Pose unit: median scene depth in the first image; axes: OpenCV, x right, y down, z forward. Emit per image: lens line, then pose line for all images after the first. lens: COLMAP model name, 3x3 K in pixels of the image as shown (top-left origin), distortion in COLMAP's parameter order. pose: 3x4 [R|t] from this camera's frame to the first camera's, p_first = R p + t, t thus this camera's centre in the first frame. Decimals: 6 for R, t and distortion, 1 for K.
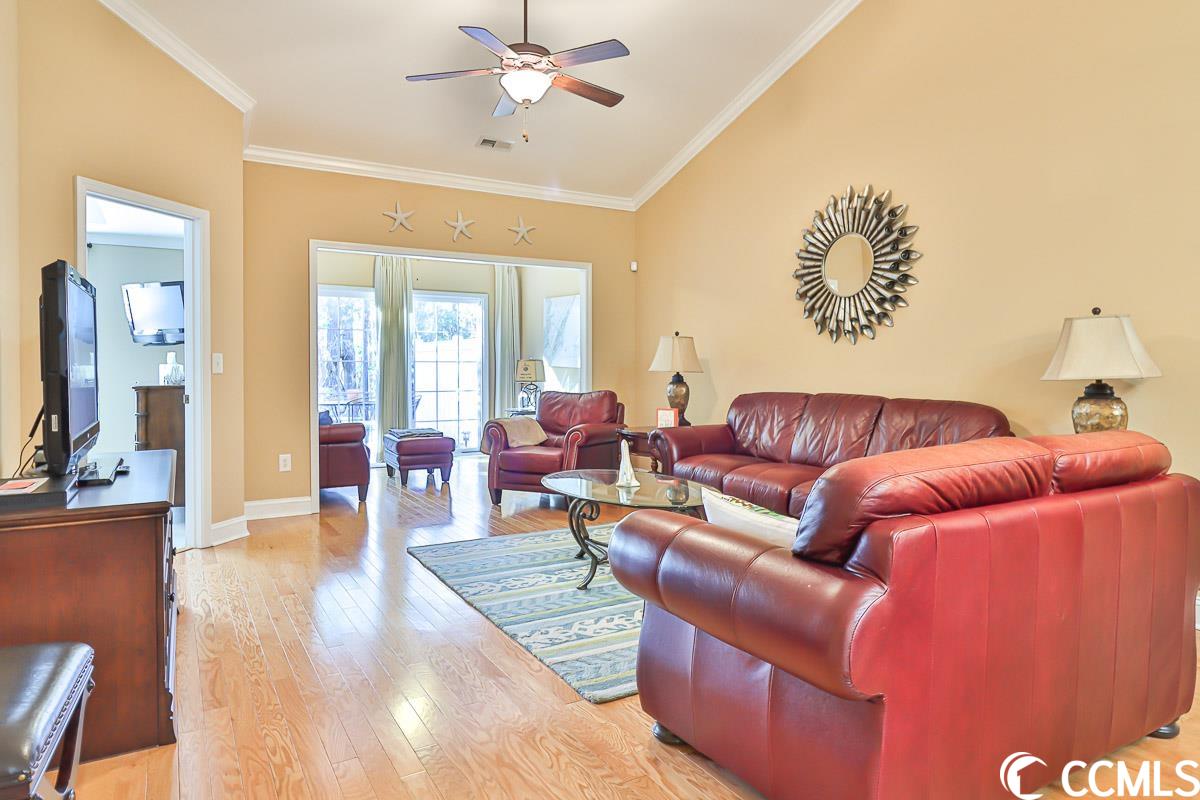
lens RADIAL K [[740.1, 0, 598.4], [0, 740.1, 376.6], [0, 0, 1]] dist [0.002322, 0.000462]
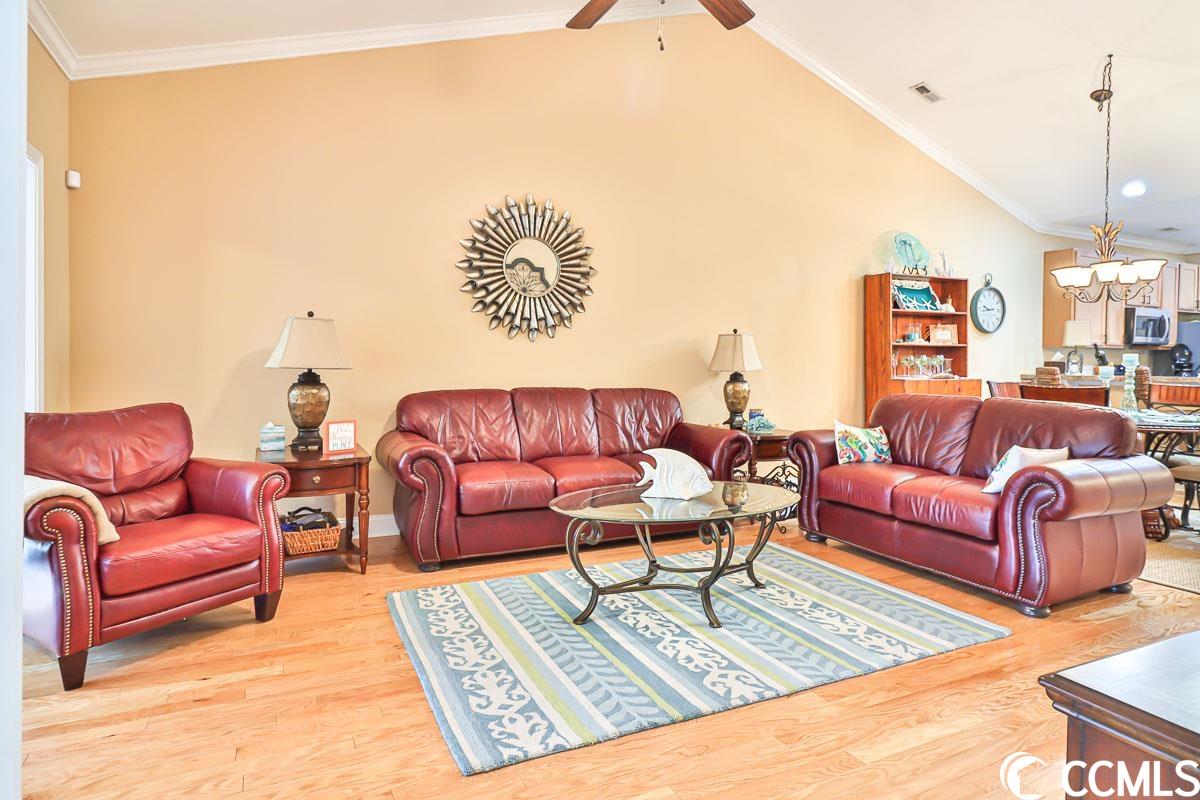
lens RADIAL K [[648.5, 0, 595.6], [0, 648.5, 368.9], [0, 0, 1]] dist [0.002414, -0.000318]
pose [[0.083438, -0.016776, 0.996372, -0.731242], [0.005704, 0.999850, 0.016357, -0.022002], [-0.996497, 0.004318, 0.083522, 1.013824]]
